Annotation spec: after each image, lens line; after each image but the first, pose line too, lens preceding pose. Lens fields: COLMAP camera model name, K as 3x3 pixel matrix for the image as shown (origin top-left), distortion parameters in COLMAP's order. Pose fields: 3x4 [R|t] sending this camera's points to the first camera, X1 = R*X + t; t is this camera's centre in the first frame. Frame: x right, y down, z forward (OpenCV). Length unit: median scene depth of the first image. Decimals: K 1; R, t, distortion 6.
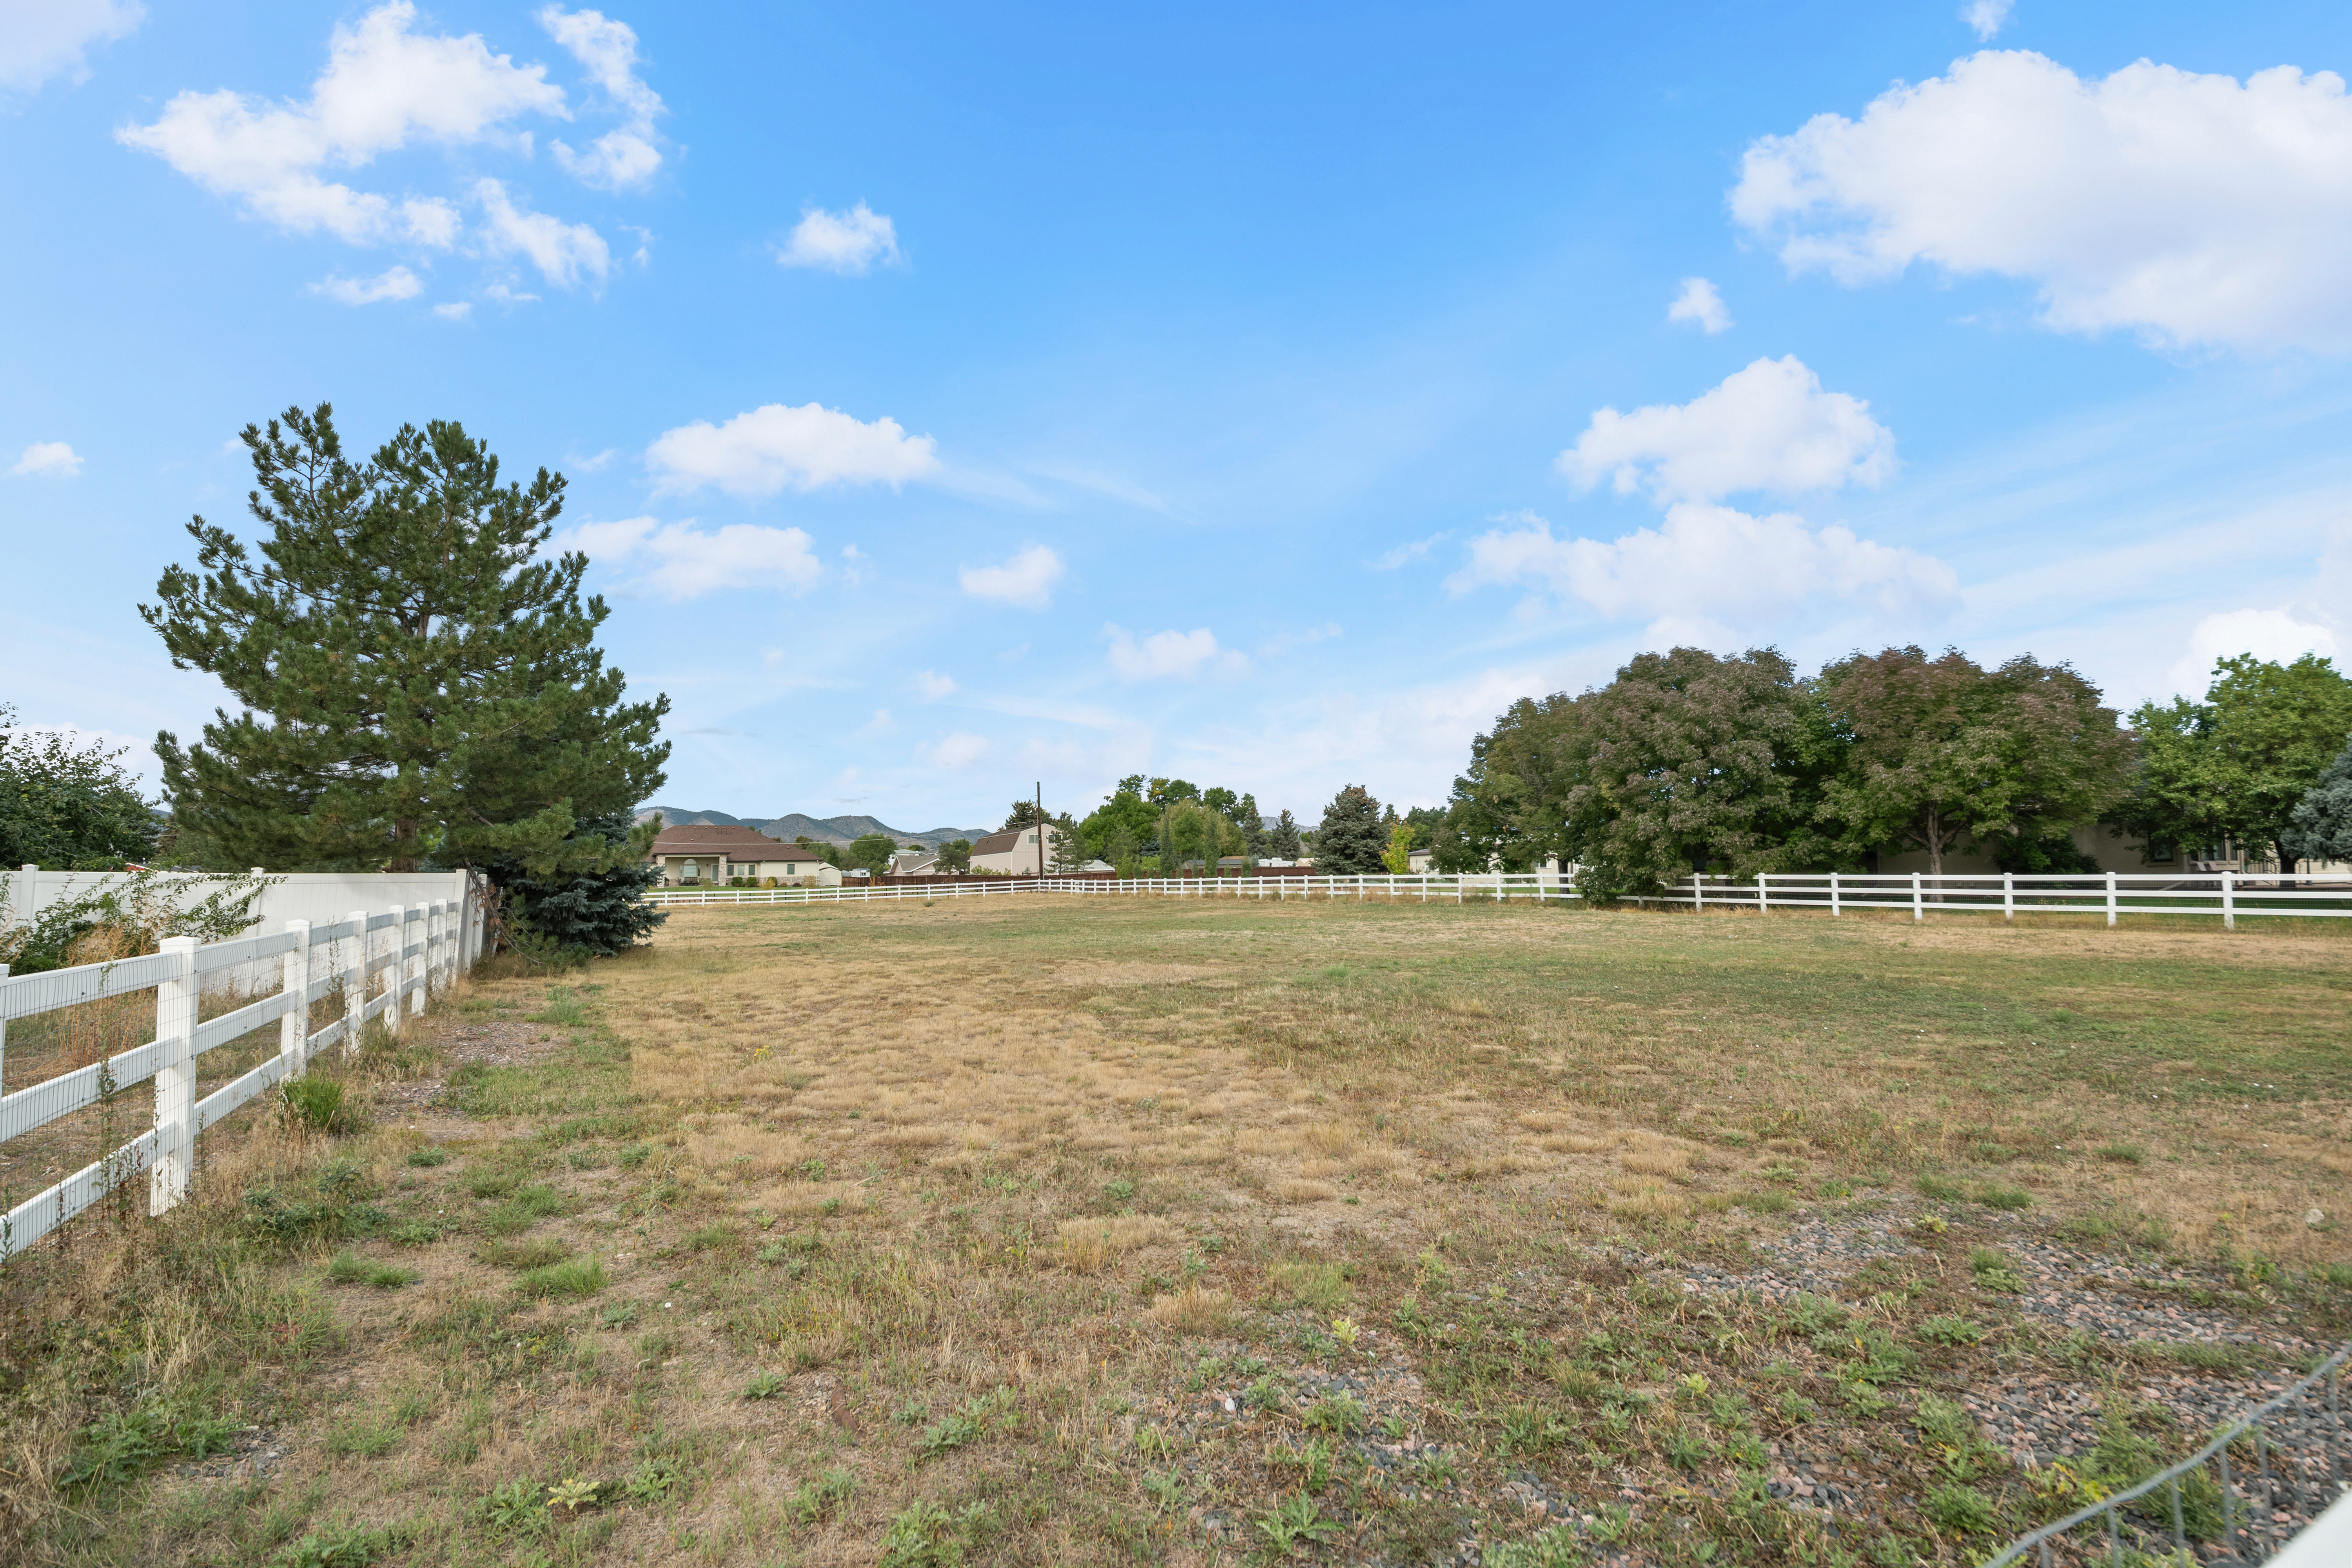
lens RADIAL K [[1088.9, 0, 1172.9], [0, 1088.9, 823.9], [0, 0, 1]] dist [0.033905, -0.000184]
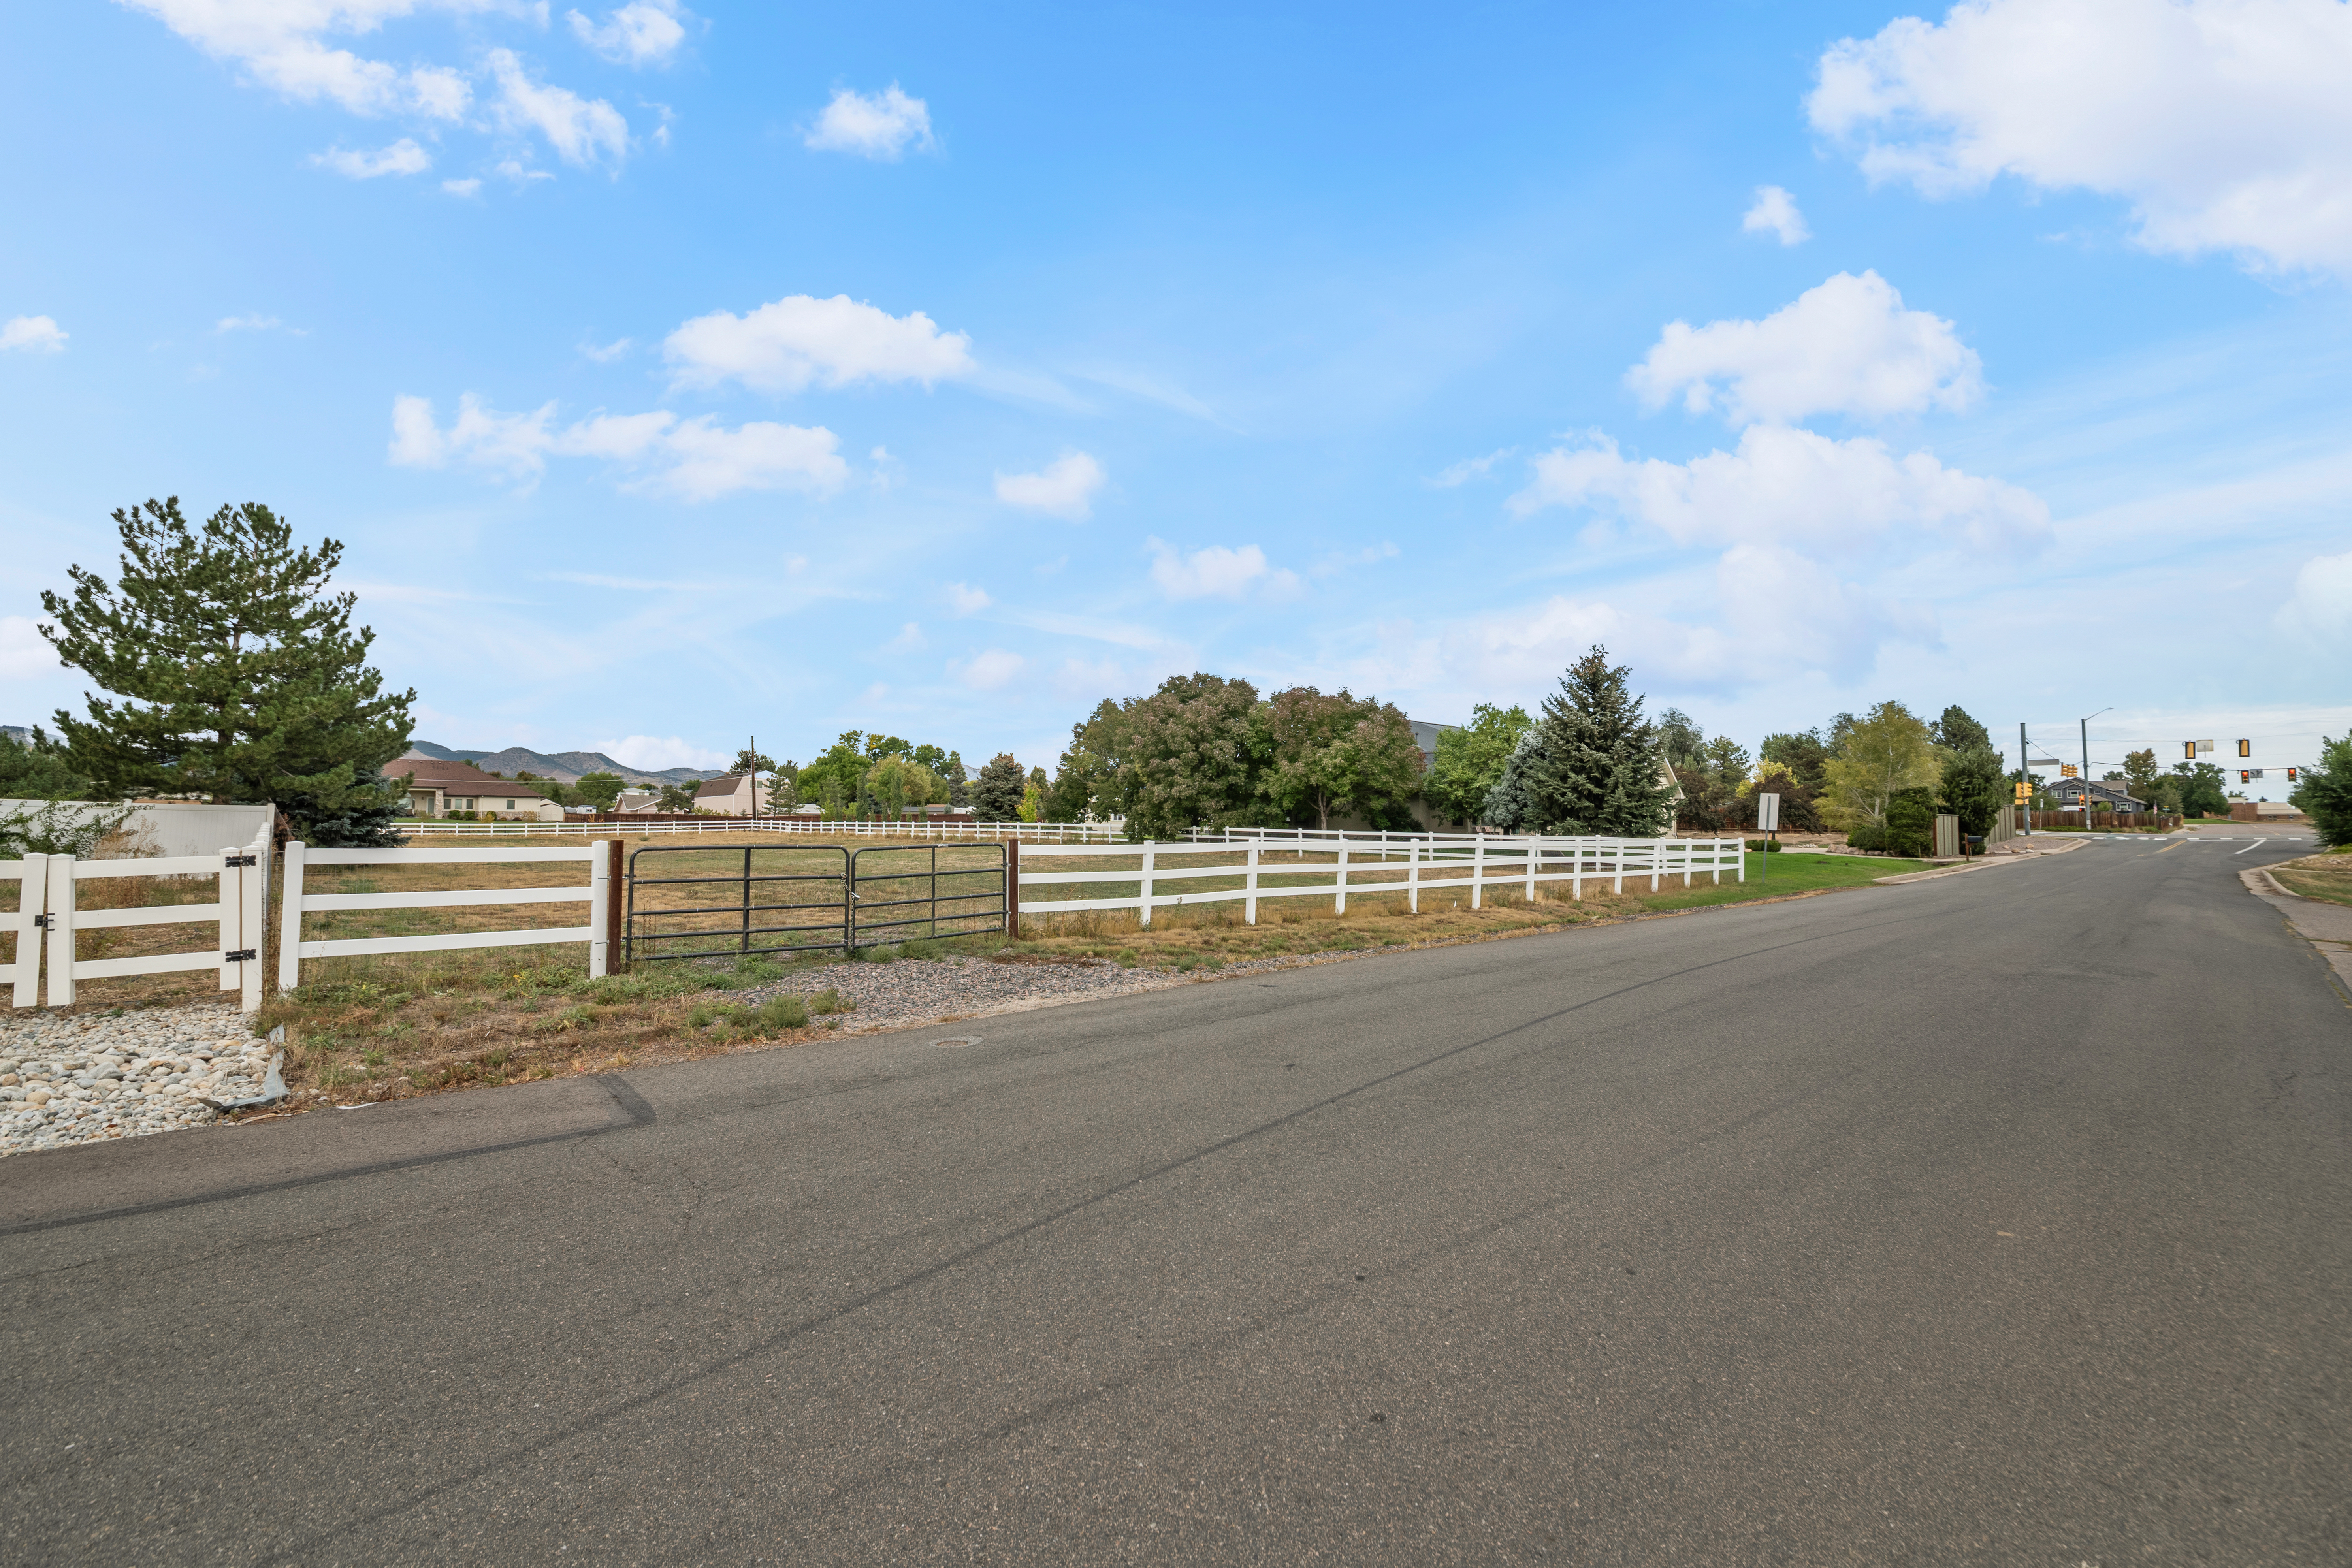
lens RADIAL K [[986.5, 0, 1187.0], [0, 986.5, 811.2], [0, 0, 1]] dist [-0.017402, -0.000130]
pose [[0.964039, 0.026882, 0.264398, 0.118892], [-0.036282, 0.998869, 0.030734, -0.017706], [-0.263273, -0.039222, 0.963924, -0.325309]]
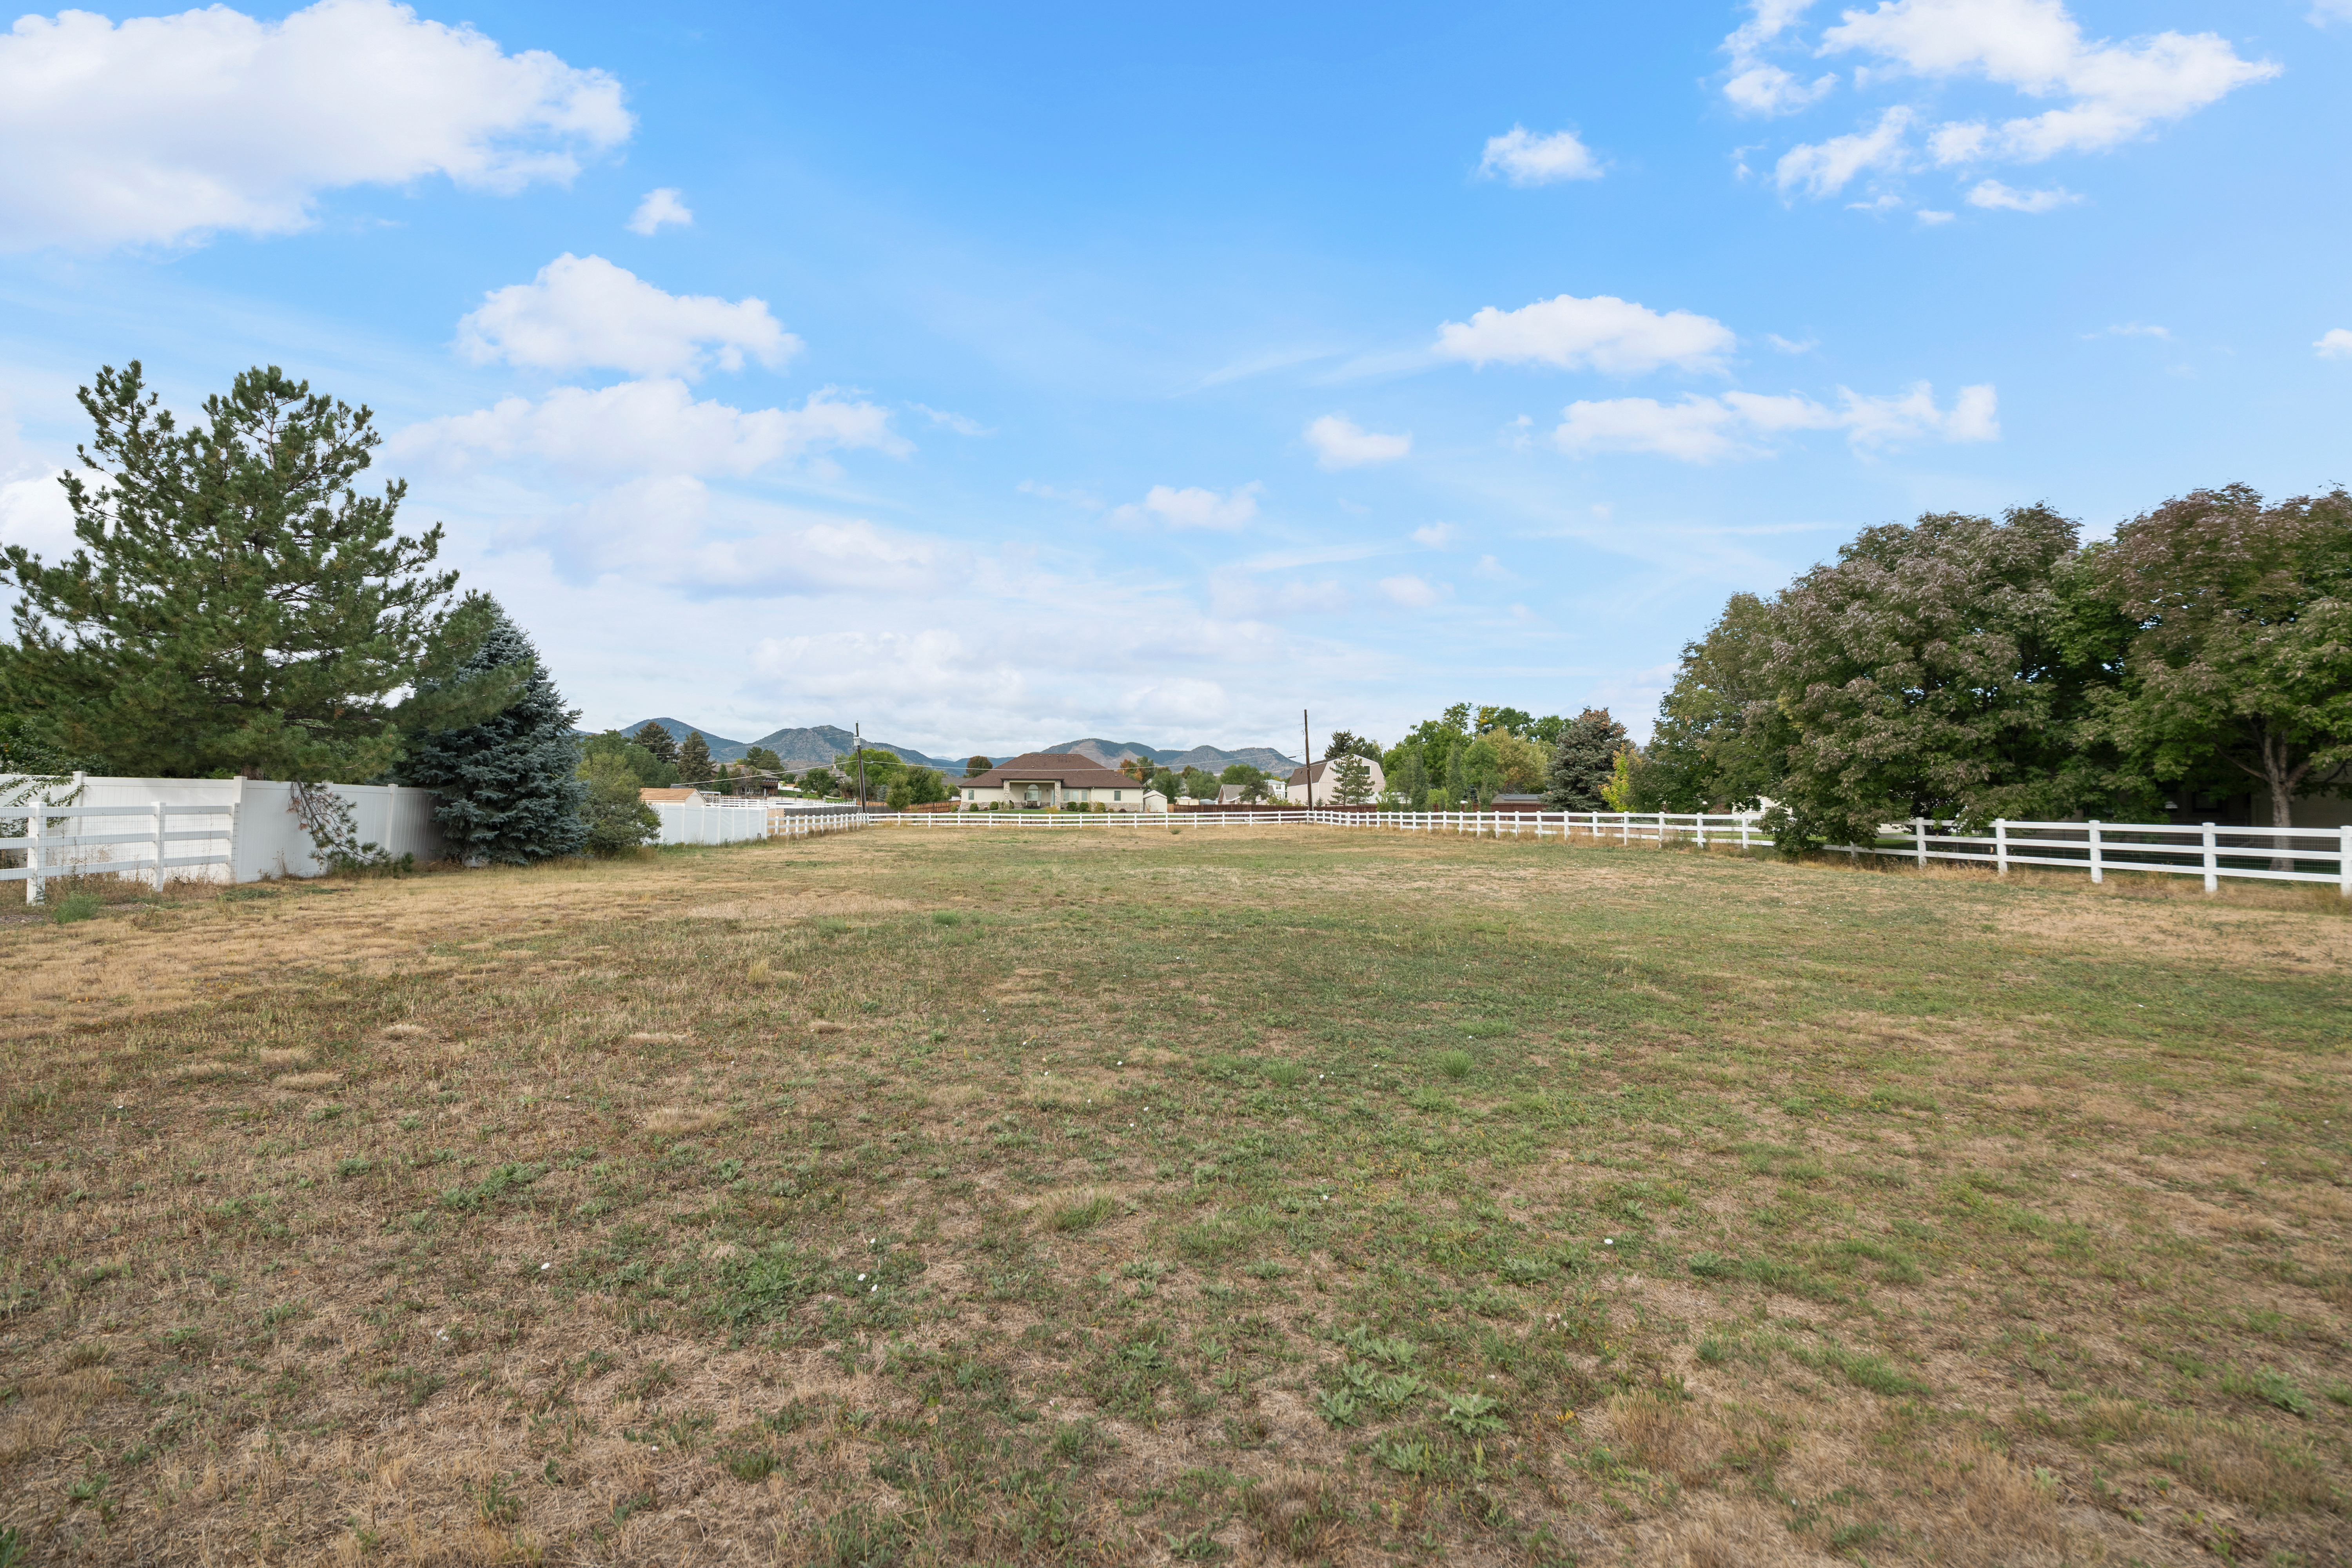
lens RADIAL K [[1078.1, 0, 1151.0], [0, 1078.1, 790.9], [0, 0, 1]] dist [-0.000126, -0.020415]
pose [[0.922049, 0.019059, -0.386605, 0.304504], [-0.006926, 0.999439, 0.032754, 0.007898], [0.387012, -0.027523, 0.921664, 0.152187]]
